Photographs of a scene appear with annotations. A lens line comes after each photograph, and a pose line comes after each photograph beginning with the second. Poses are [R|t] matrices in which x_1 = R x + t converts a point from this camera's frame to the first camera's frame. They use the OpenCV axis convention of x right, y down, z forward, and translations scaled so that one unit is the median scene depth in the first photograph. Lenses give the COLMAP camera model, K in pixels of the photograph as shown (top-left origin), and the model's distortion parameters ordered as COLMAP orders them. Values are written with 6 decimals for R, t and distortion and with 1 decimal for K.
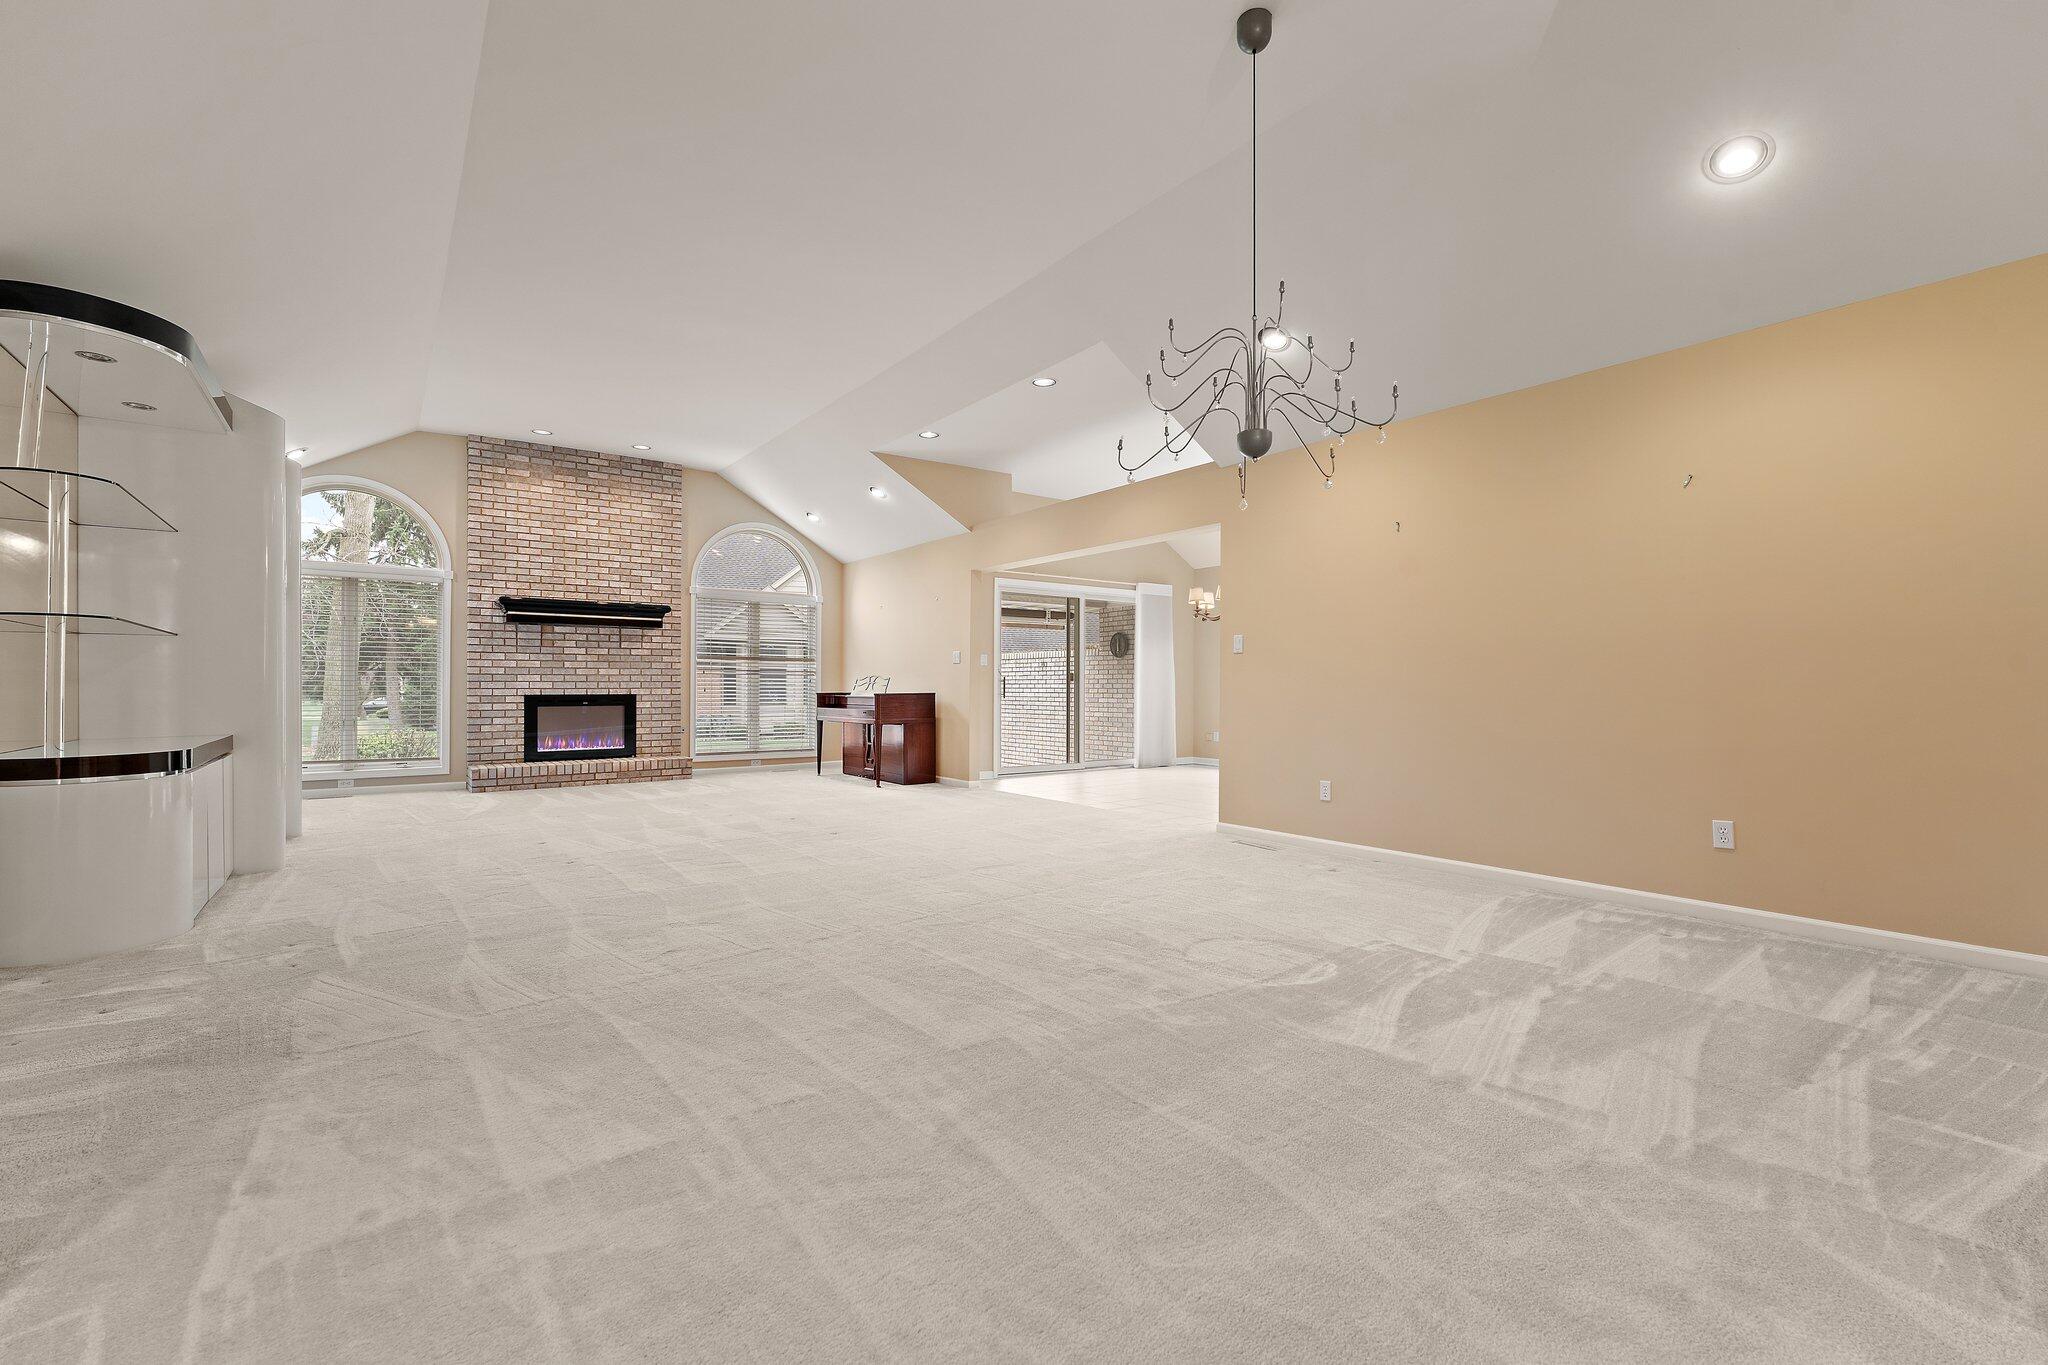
lens RADIAL K [[877.5, 0, 1017.2], [0, 877.5, 679.7], [0, 0, 1]] dist [0.002786, 0.002041]
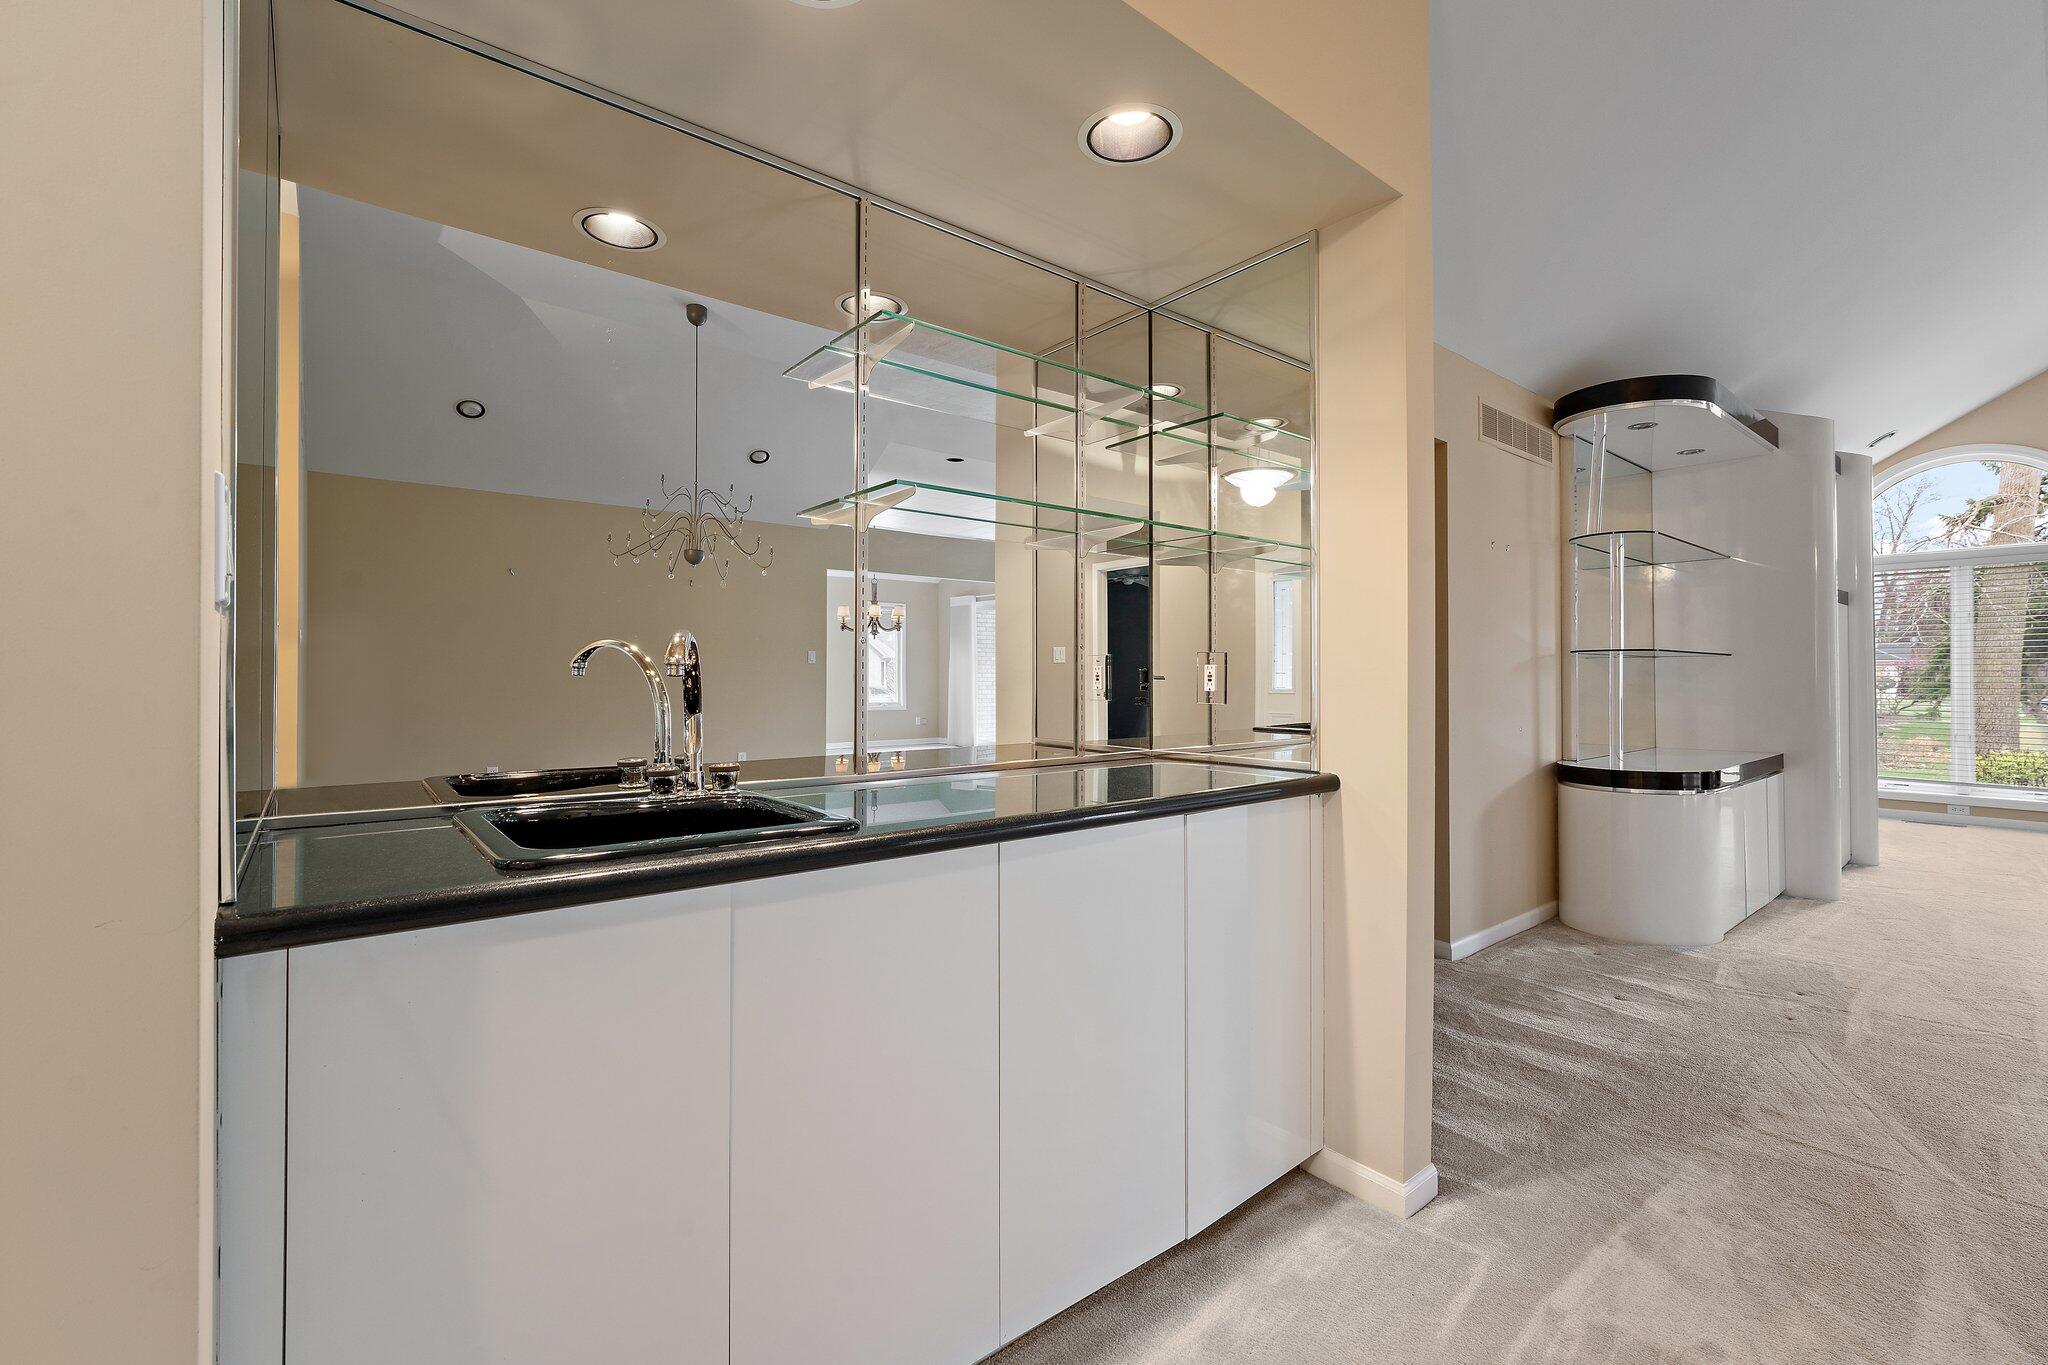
lens RADIAL K [[877.5, 0, 1020.8], [0, 877.5, 671.9], [0, 0, 1]] dist [0.002786, 0.002041]
pose [[0.065622, -0.001259, -0.997844, 0.023978], [0.005729, 0.999983, -0.000885, -0.018067], [0.997828, -0.005658, 0.065628, 0.040837]]
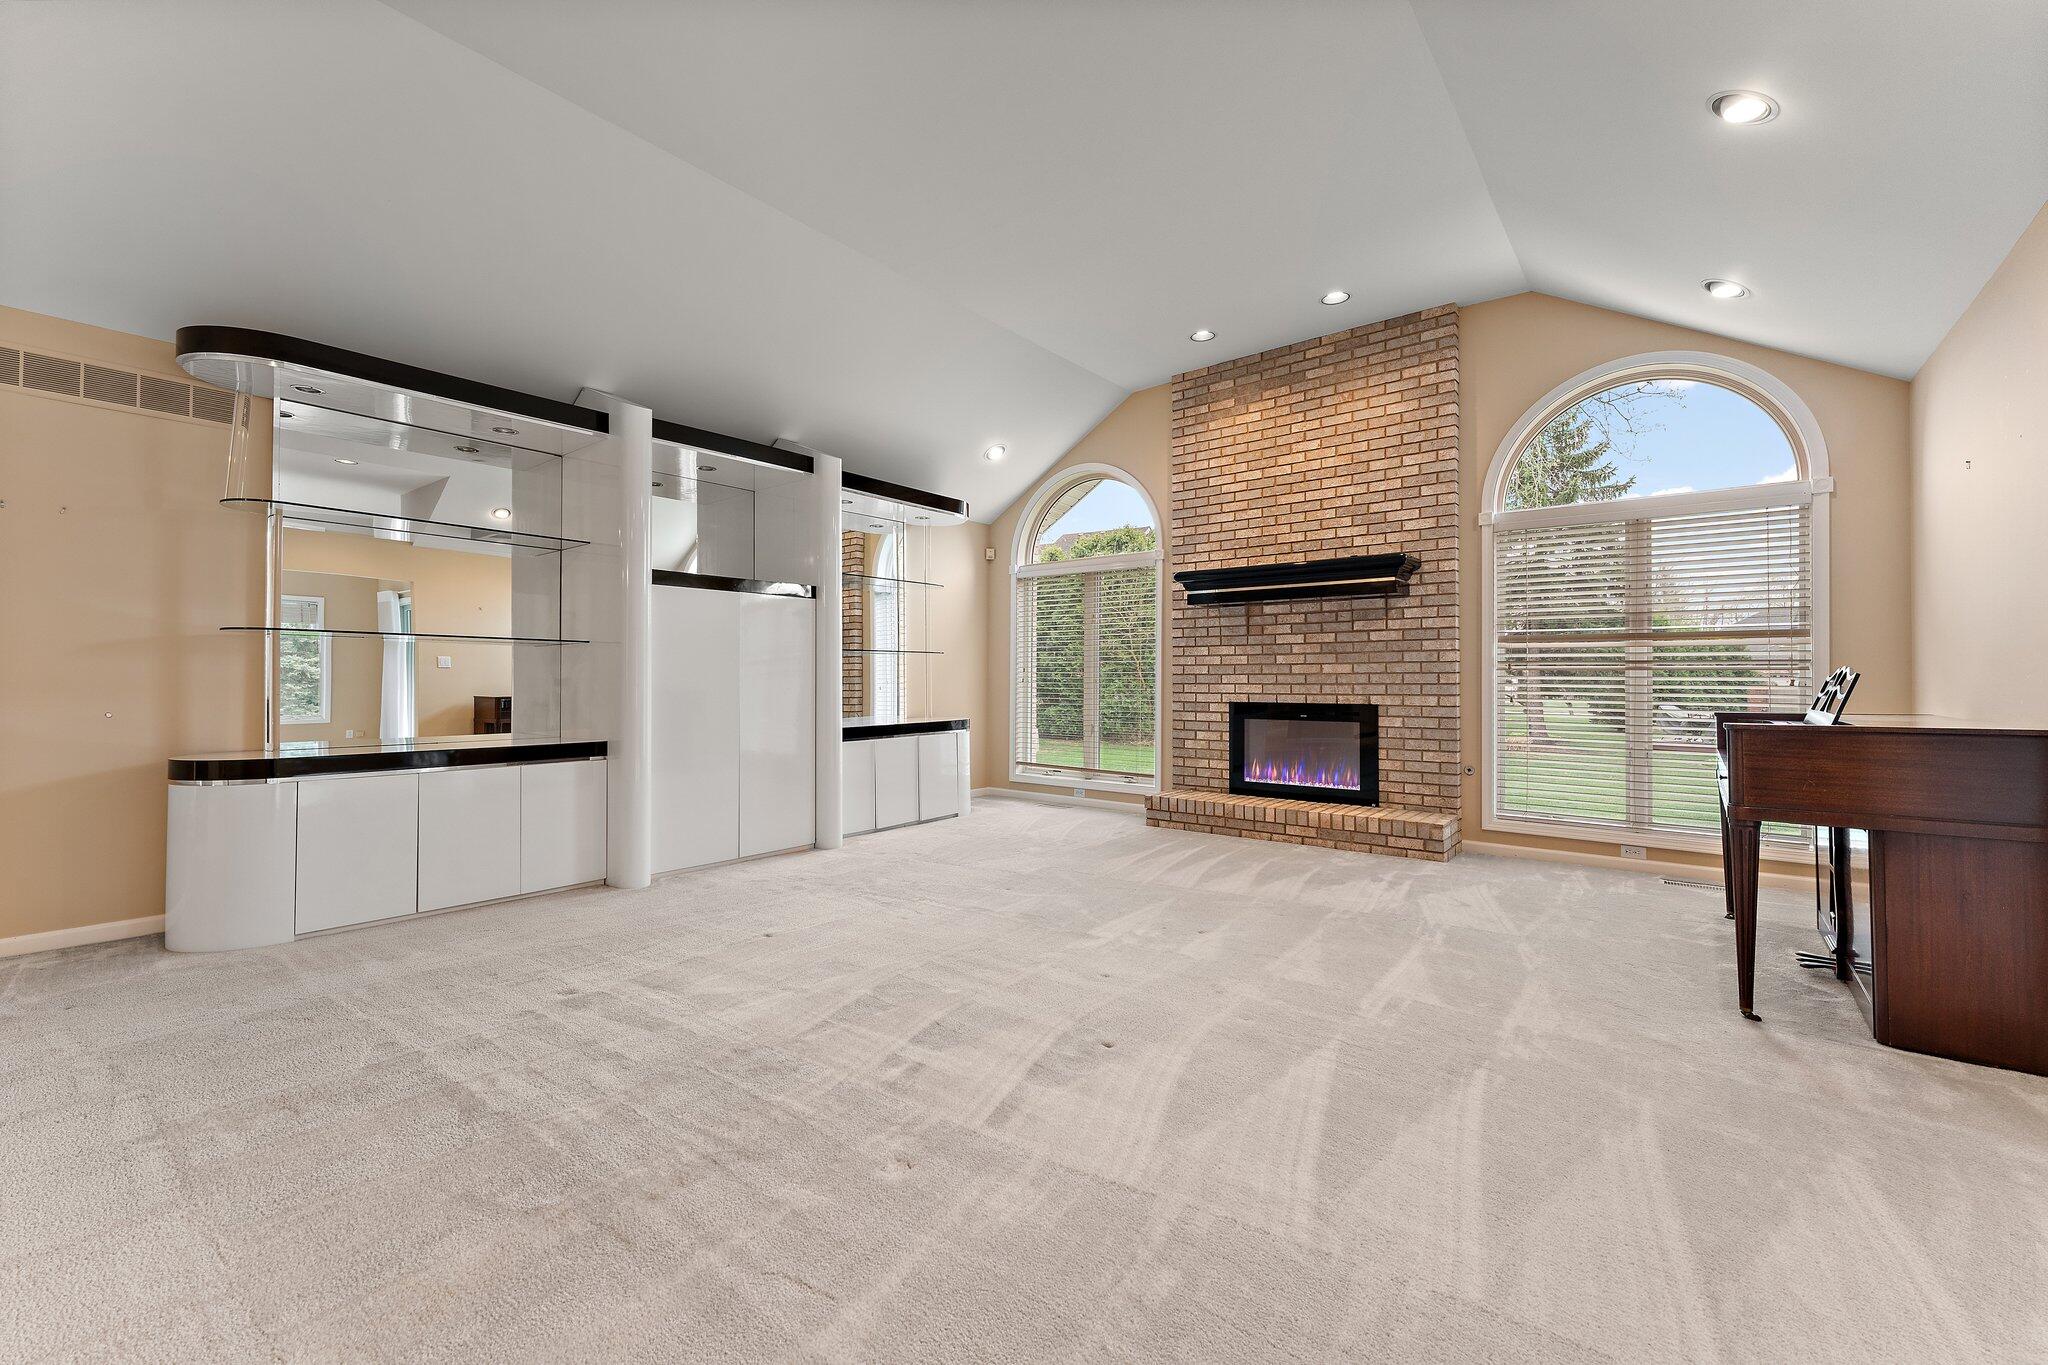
lens RADIAL K [[819.7, 0, 1035.3], [0, 819.7, 667.9], [0, 0, 1]] dist [0.000437, 0.000006]
pose [[0.257187, -0.015850, -0.966232, 0.063216], [0.004964, 0.999874, -0.015081, -0.001820], [0.966349, -0.000918, 0.257234, 0.669700]]
